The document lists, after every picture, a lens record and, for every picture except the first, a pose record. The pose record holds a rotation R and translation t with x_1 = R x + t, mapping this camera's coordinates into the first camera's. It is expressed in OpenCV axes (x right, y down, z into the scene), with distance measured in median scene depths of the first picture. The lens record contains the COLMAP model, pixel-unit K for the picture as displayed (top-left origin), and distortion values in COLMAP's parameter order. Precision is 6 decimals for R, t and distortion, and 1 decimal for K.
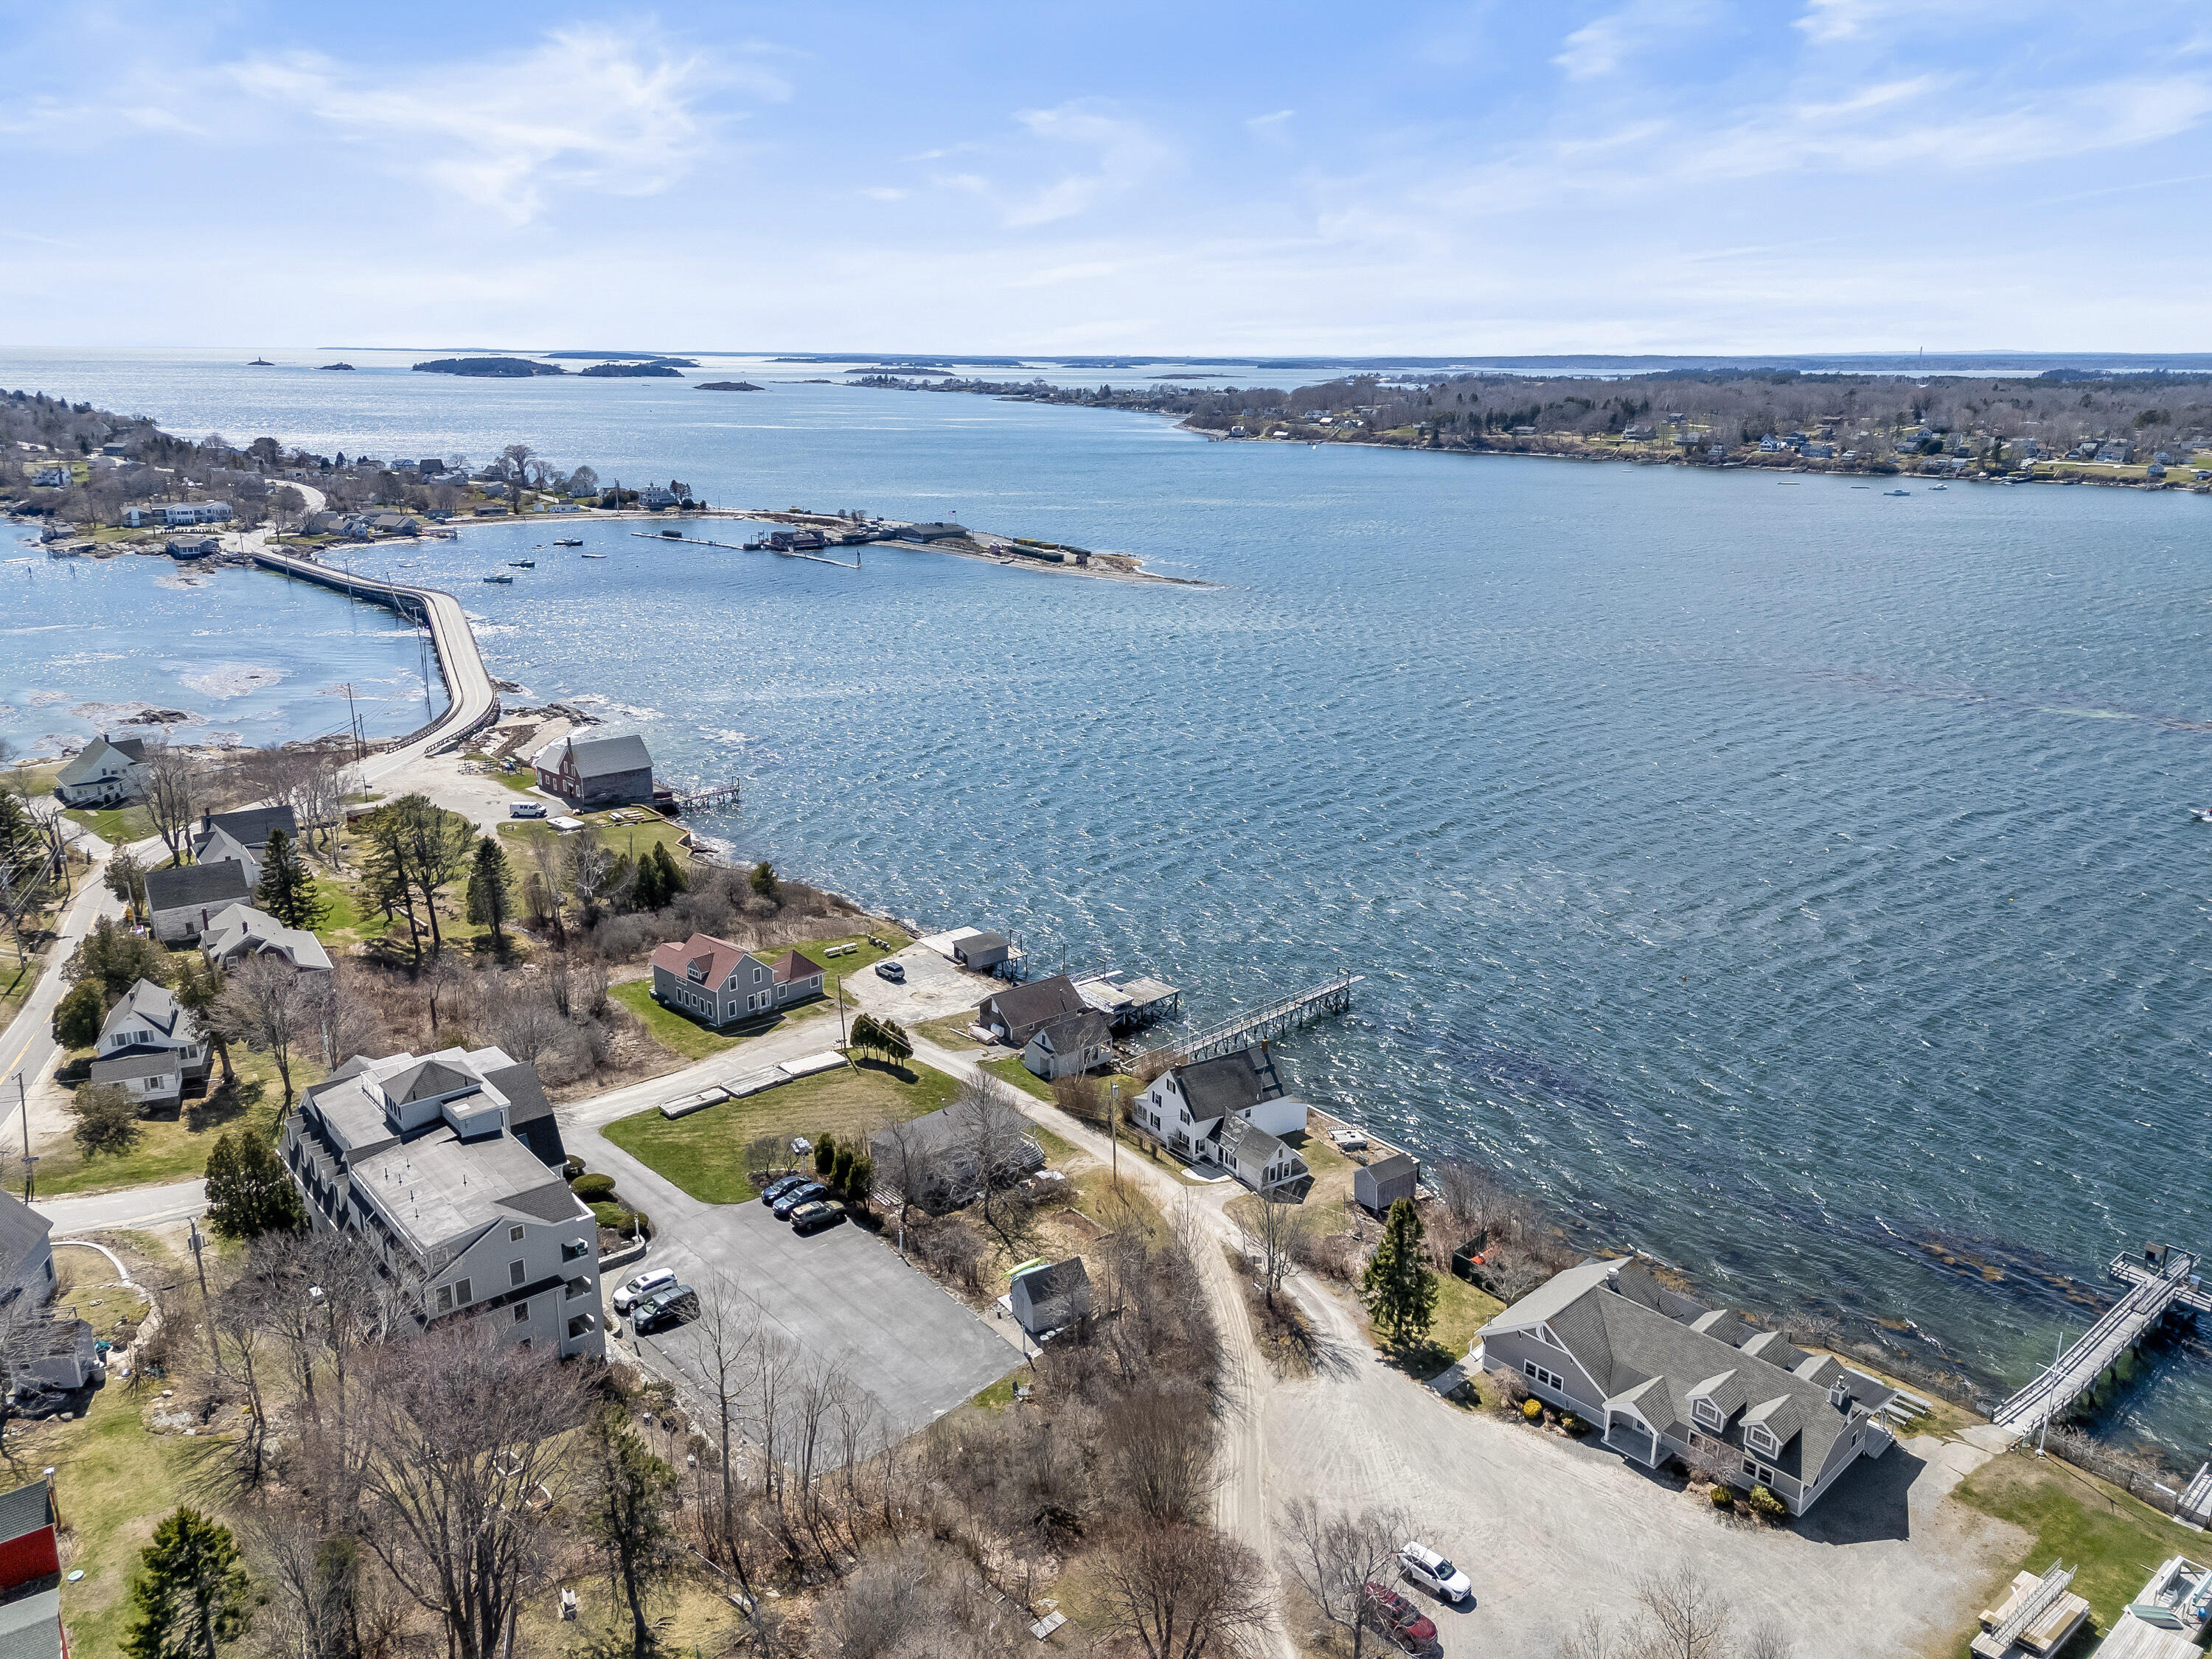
lens RADIAL K [[1644.0, 0, 1106.0], [0, 1644.0, 829.5], [0, 0, 1]] dist [0.081743, -0.079385]
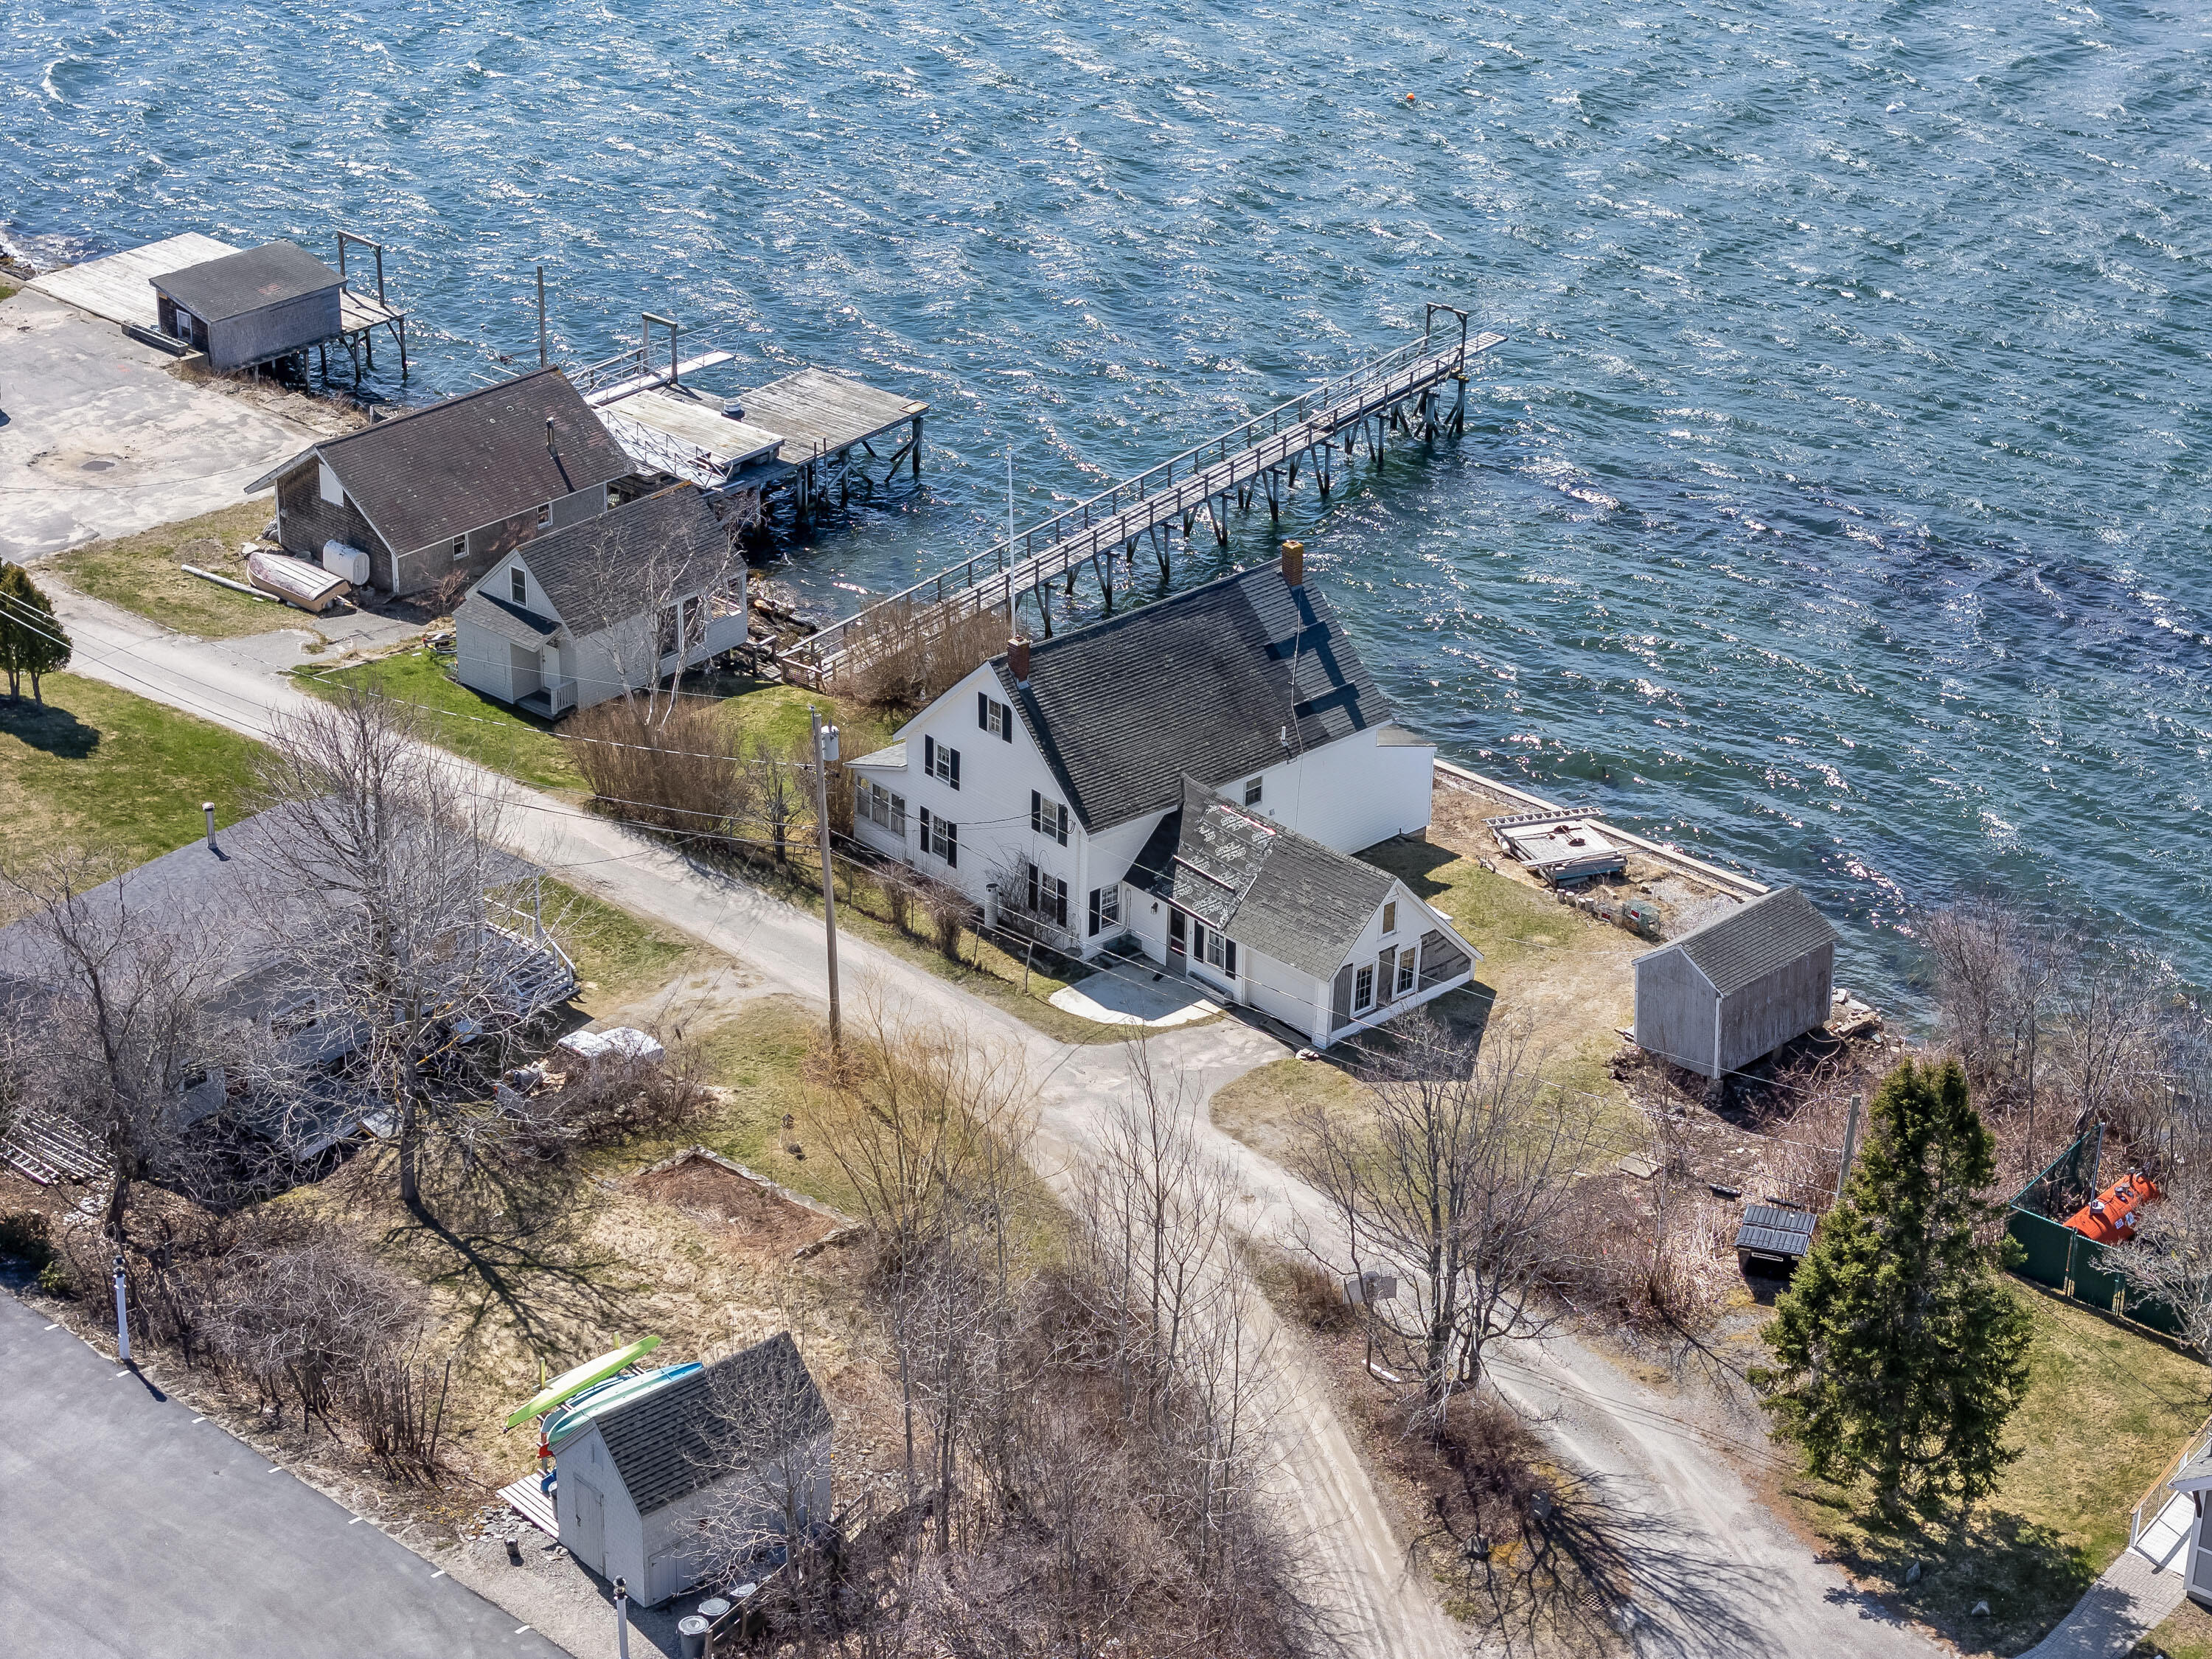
lens RADIAL K [[4523.0, 0, 1106.0], [0, 4523.0, 829.5], [0, 0, 1]] dist [0.036528, 0.158715]
pose [[0.989661, -0.060329, 0.130118, -0.045991], [0.035813, 0.982439, 0.183115, 0.028482], [-0.138880, -0.176562, 0.974443, 0.205886]]
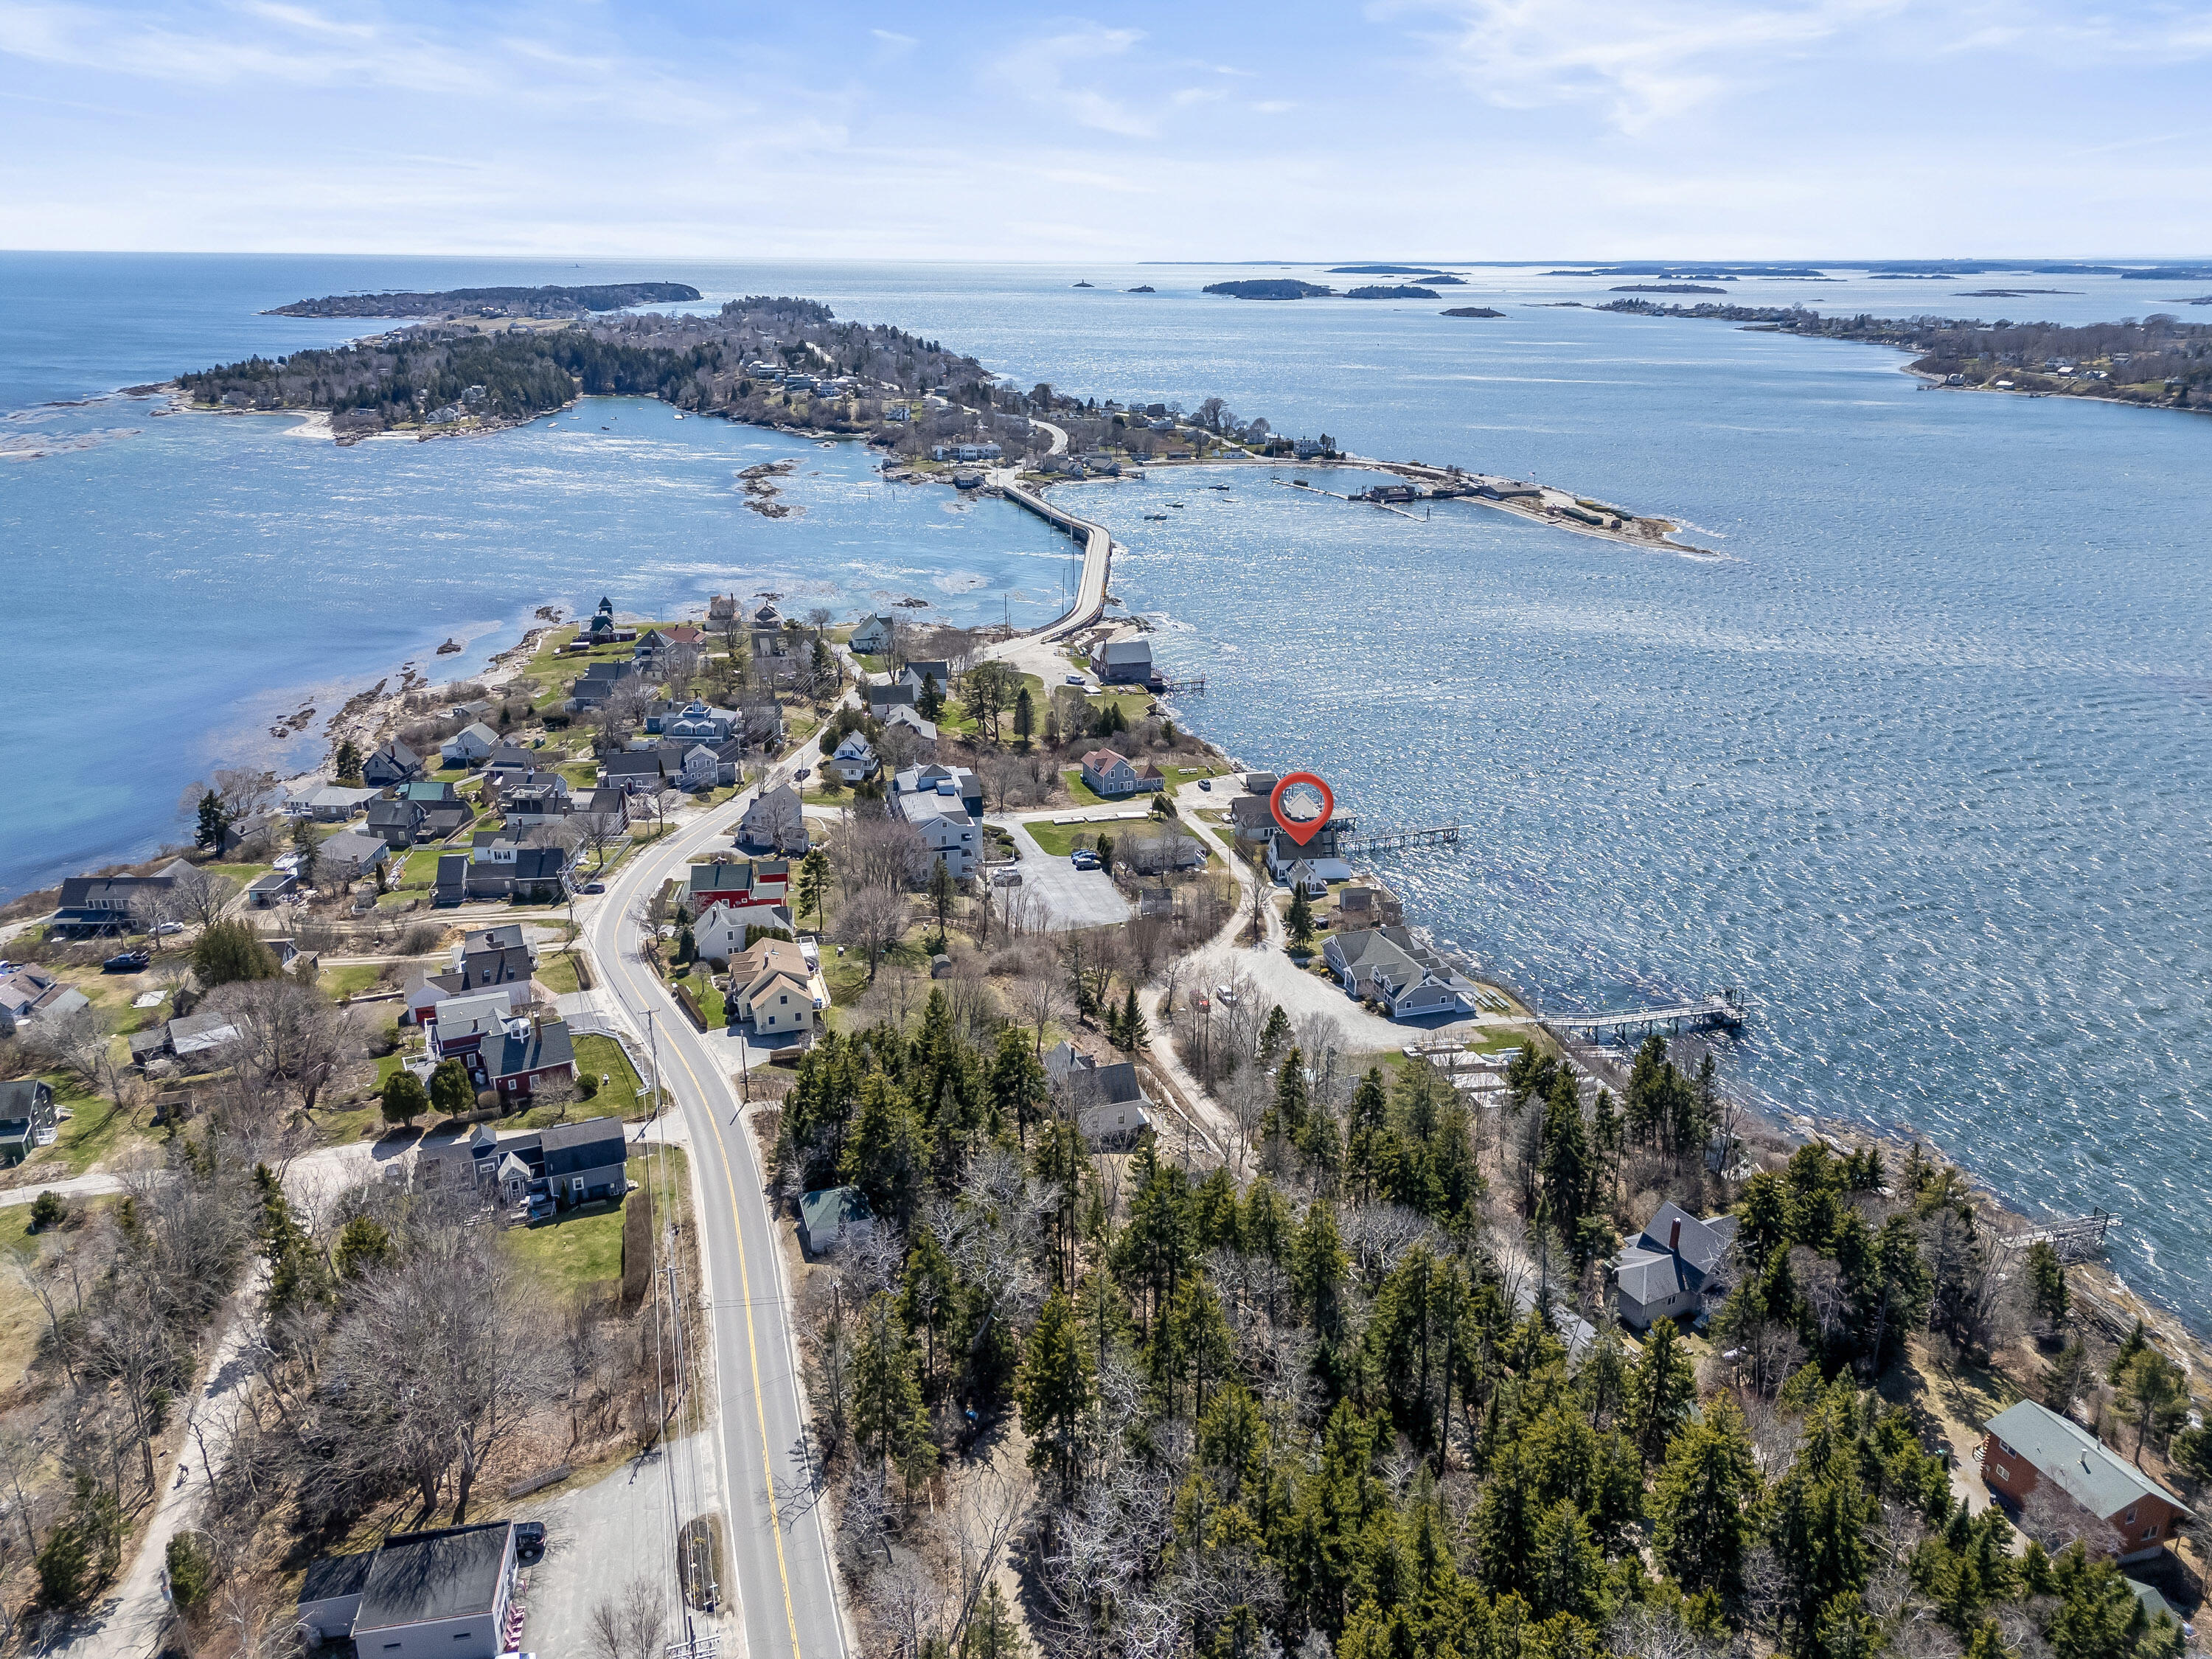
lens RADIAL K [[1644.0, 0, 1106.0], [0, 1644.0, 829.5], [0, 0, 1]] dist [0.081743, -0.079385]
pose [[0.902258, 0.141255, -0.407403, 0.652405], [-0.120056, 0.989754, 0.077287, 0.010754], [0.414146, -0.020821, 0.909973, -0.882254]]
